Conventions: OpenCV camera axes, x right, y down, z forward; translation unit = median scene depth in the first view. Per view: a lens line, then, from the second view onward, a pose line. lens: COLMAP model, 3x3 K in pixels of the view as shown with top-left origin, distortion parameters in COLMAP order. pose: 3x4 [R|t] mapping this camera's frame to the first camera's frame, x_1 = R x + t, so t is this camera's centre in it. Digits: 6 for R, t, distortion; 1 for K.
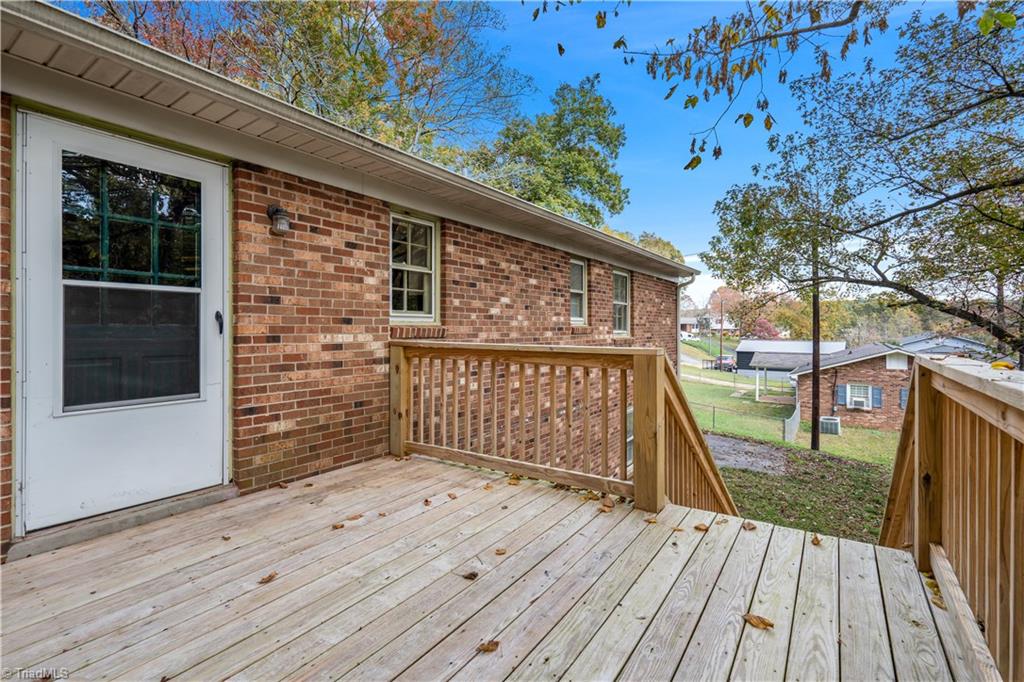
lens RADIAL K [[474.3, 0, 509.9], [0, 474.3, 333.7], [0, 0, 1]] dist [-0.002299, -0.000172]
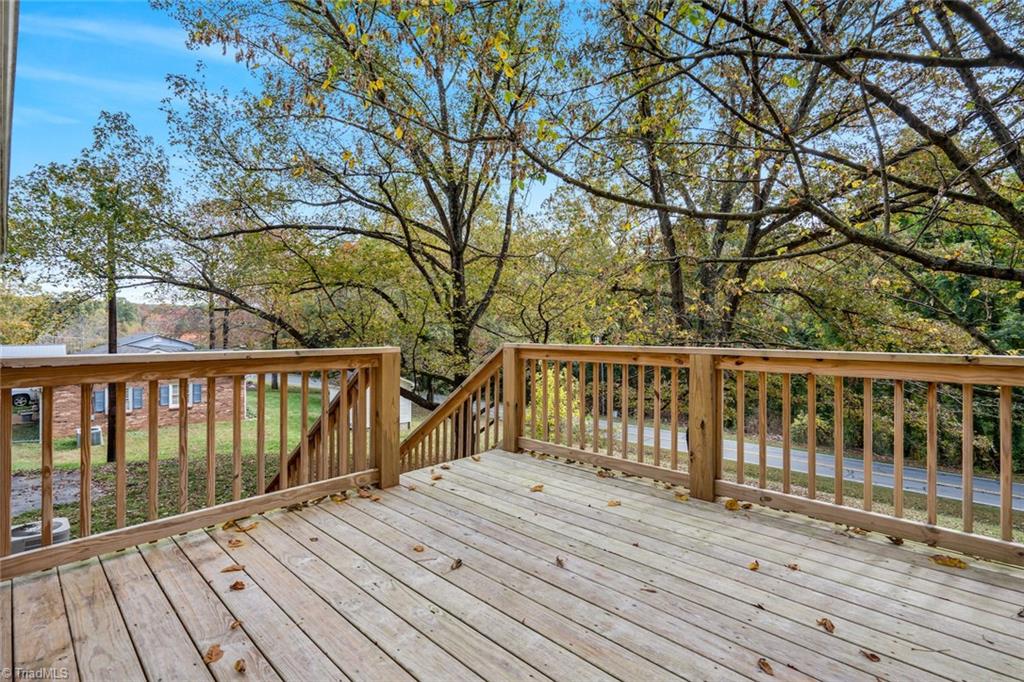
lens RADIAL K [[474.3, 0, 511.3], [0, 474.3, 332.1], [0, 0, 1]] dist [-0.002299, -0.000172]
pose [[0.151342, -0.002856, 0.988477, -0.766784], [0.008973, 0.999959, 0.001515, -0.005977], [-0.988441, 0.008640, 0.151362, 0.493617]]
